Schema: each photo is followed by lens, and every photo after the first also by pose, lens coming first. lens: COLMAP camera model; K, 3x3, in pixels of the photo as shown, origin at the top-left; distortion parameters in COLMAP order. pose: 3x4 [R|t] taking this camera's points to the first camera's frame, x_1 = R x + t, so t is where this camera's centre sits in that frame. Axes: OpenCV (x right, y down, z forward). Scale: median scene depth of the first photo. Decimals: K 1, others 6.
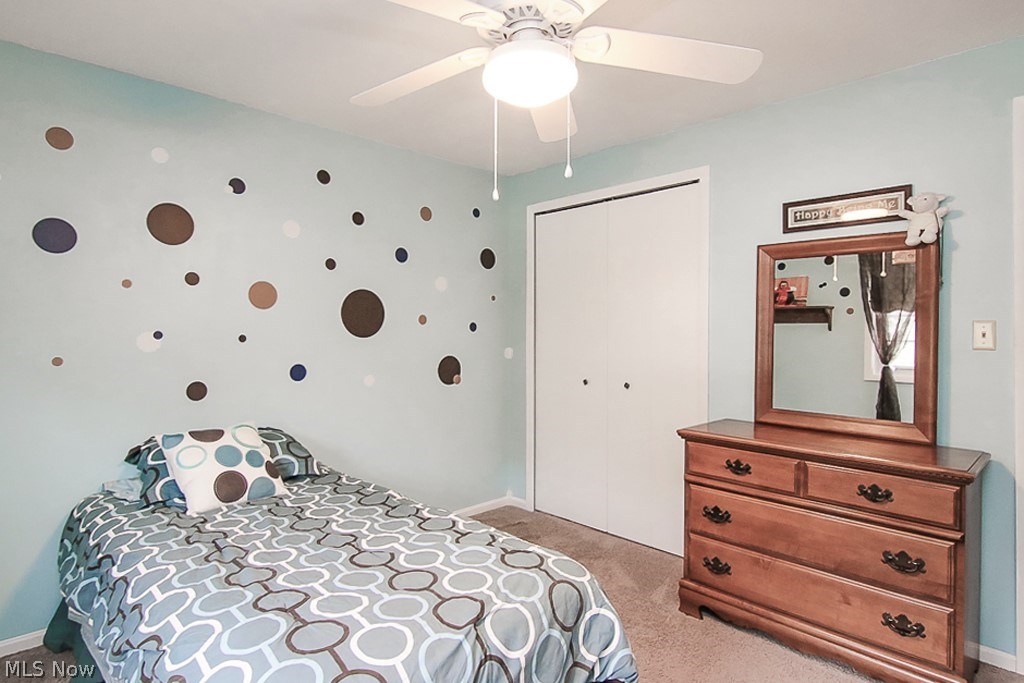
lens RADIAL K [[554.0, 0, 505.6], [0, 554.0, 329.2], [0, 0, 1]] dist [0.002300, -0.000180]
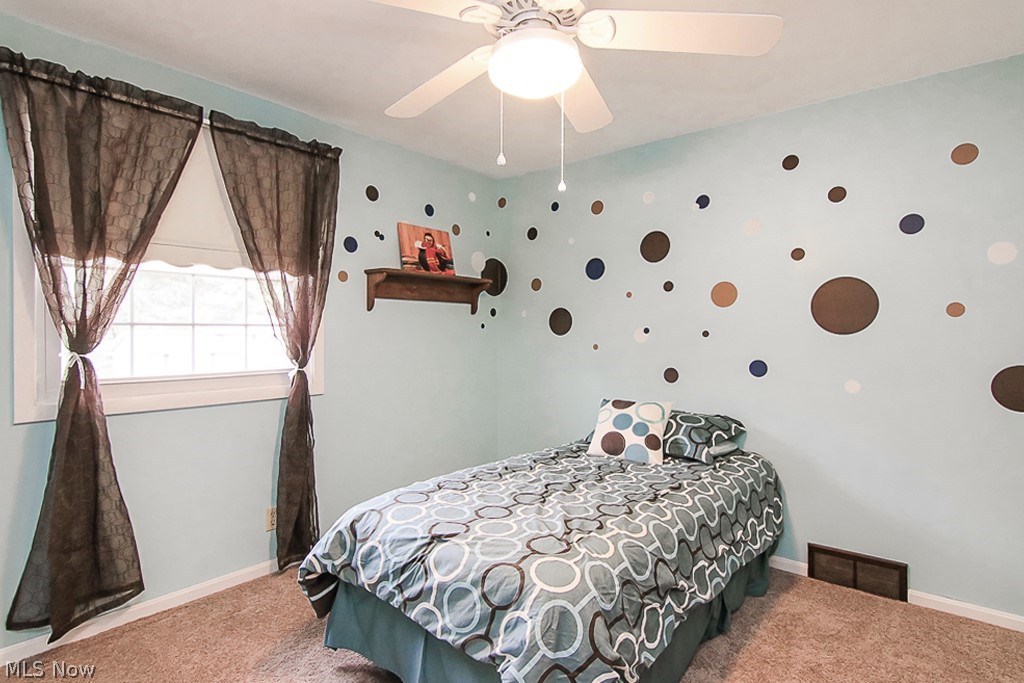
lens RADIAL K [[529.8, 0, 509.2], [0, 529.8, 331.0], [0, 0, 1]] dist [0.005461, -0.000770]
pose [[0.111038, -0.006536, -0.993795, 0.650447], [-0.003202, 0.999971, -0.006934, 0.022904], [0.993811, 0.003953, 0.111014, 0.544893]]
